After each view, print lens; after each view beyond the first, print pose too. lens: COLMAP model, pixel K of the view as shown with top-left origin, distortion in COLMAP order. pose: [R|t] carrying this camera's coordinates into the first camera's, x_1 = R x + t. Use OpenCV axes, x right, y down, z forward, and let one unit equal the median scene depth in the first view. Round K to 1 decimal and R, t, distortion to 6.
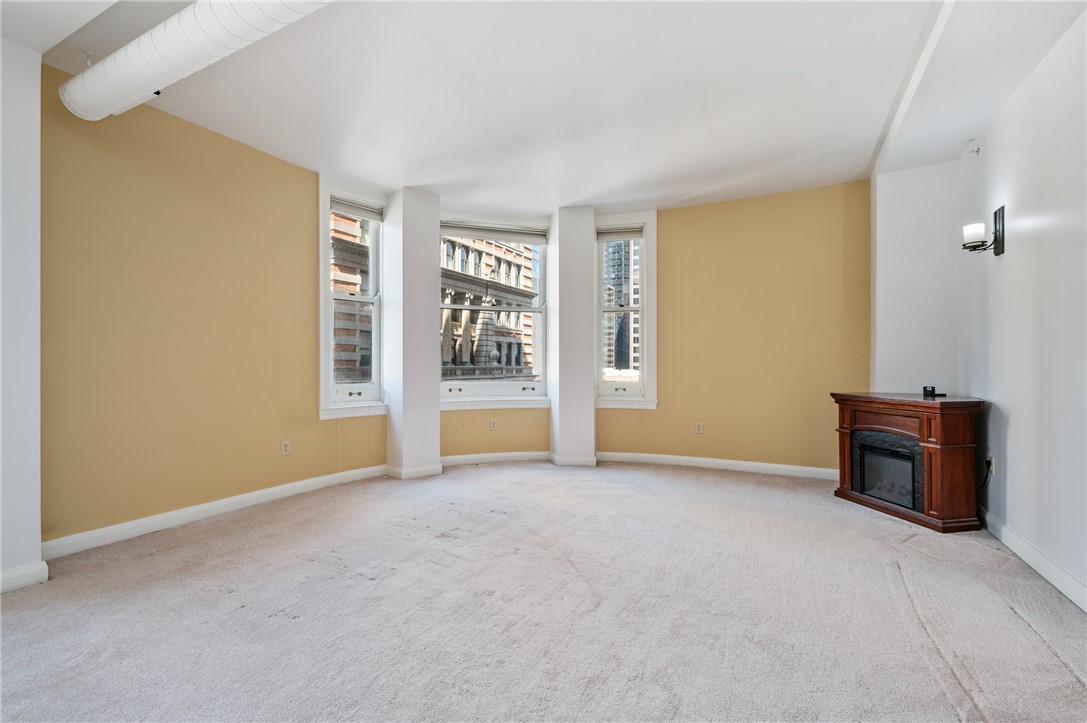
lens RADIAL K [[483.3, 0, 544.4], [0, 483.3, 362.9], [0, 0, 1]] dist [0.002960, 0.000588]
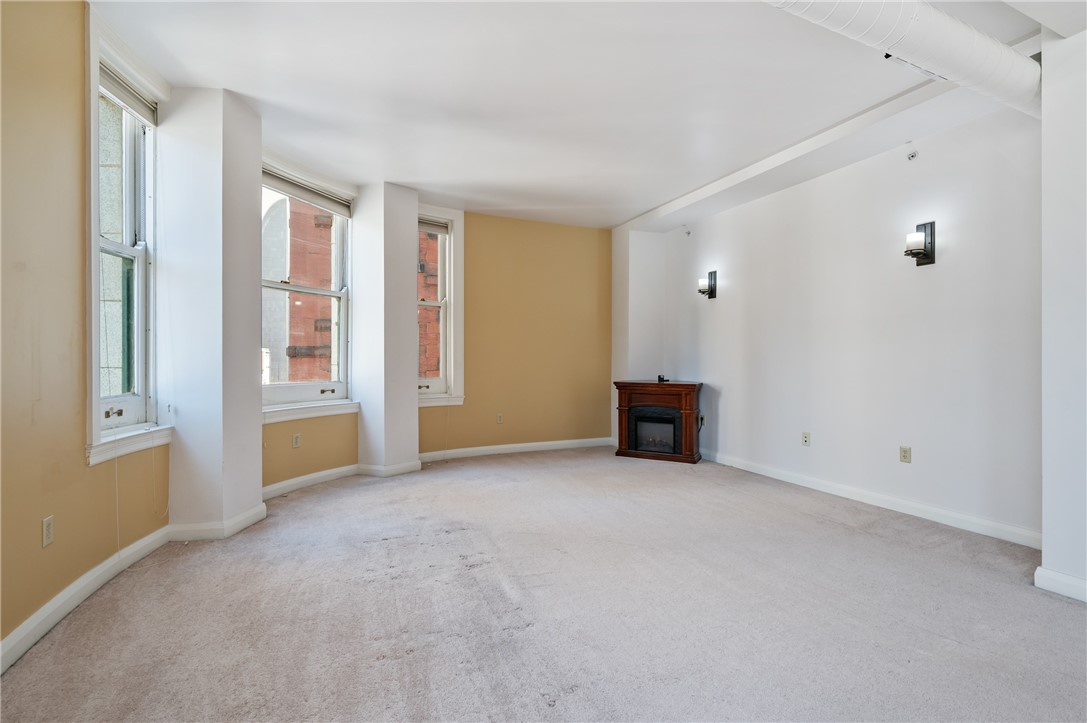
lens RADIAL K [[481.5, 0, 545.1], [0, 481.5, 359.1], [0, 0, 1]] dist [0.002000, 0.000223]
pose [[0.628911, 0.002795, 0.777472, -0.489881], [-0.003759, 0.999993, -0.000554, -0.000957], [-0.777468, -0.002575, 0.628917, 0.237397]]
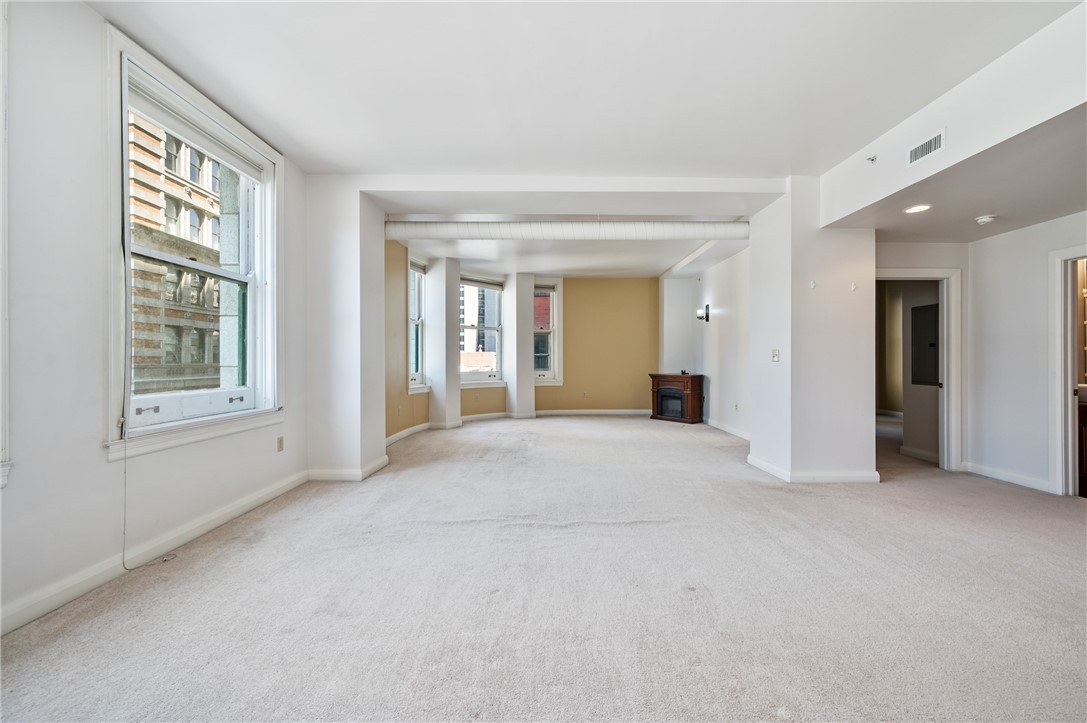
lens RADIAL K [[437.8, 0, 545.3], [0, 437.8, 360.0], [0, 0, 1]] dist [-0.001253, -0.000140]
pose [[0.888430, 0.000153, 0.459012, -0.643883], [-0.000538, 1.000000, 0.000708, -0.003470], [-0.459012, -0.000876, 0.888430, -0.496003]]
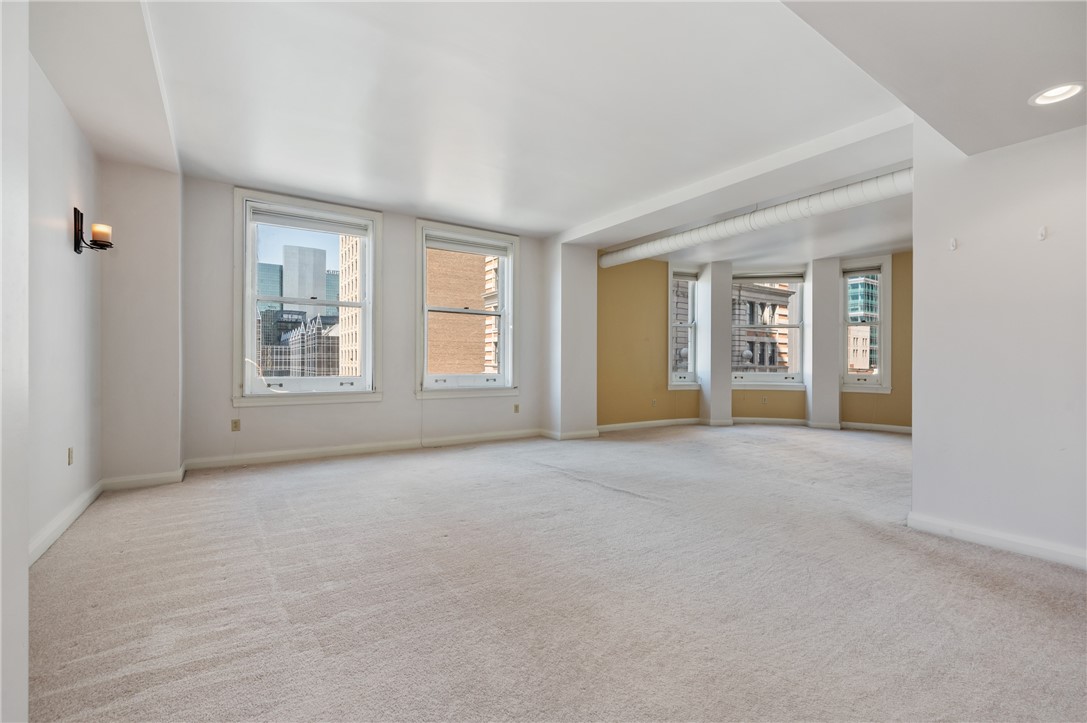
lens RADIAL K [[469.9, 0, 544.5], [0, 469.9, 362.0], [0, 0, 1]] dist [0.001139, -0.000076]
pose [[0.876859, 0.003519, -0.480735, 0.002294], [-0.003721, 0.999993, 0.000533, 0.006063], [0.480733, 0.001322, 0.876866, -0.763833]]
